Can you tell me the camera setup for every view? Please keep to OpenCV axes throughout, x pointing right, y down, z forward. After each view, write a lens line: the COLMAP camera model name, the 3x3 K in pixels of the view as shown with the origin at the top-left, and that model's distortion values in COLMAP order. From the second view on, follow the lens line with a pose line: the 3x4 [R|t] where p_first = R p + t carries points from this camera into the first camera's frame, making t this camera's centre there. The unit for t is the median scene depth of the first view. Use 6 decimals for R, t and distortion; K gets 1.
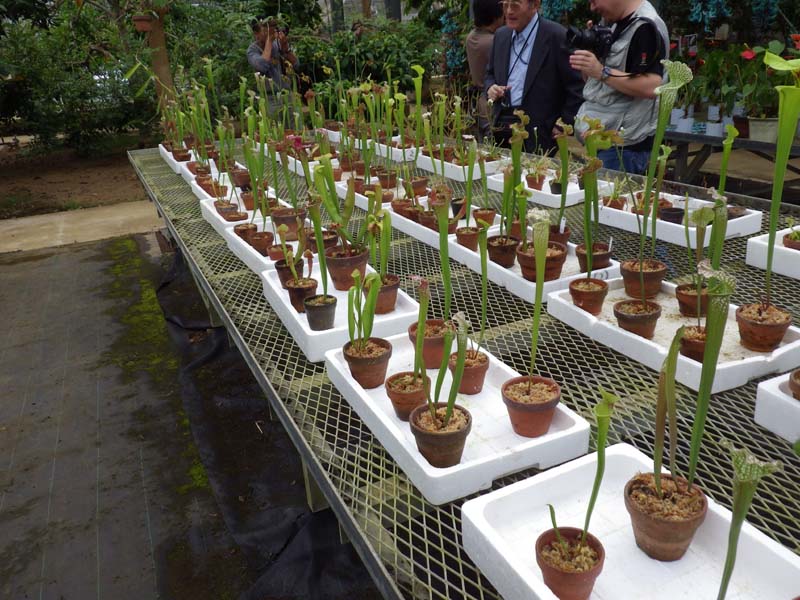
lens RADIAL K [[669.0, 0, 400.0], [0, 669.0, 300.0], [0, 0, 1]] dist [0.006552, -0.003352]
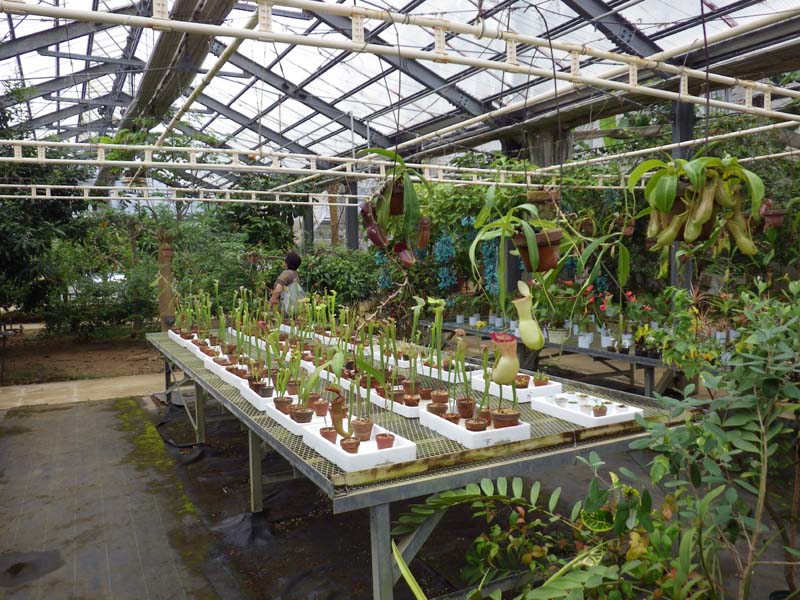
lens RADIAL K [[669.0, 0, 400.0], [0, 669.0, 300.0], [0, 0, 1]] dist [0.006552, -0.003352]
pose [[0.997875, 0.046193, 0.045944, 0.085352], [-0.030204, 0.952834, -0.301985, 0.153588], [-0.057727, 0.299956, 0.952205, -0.512399]]
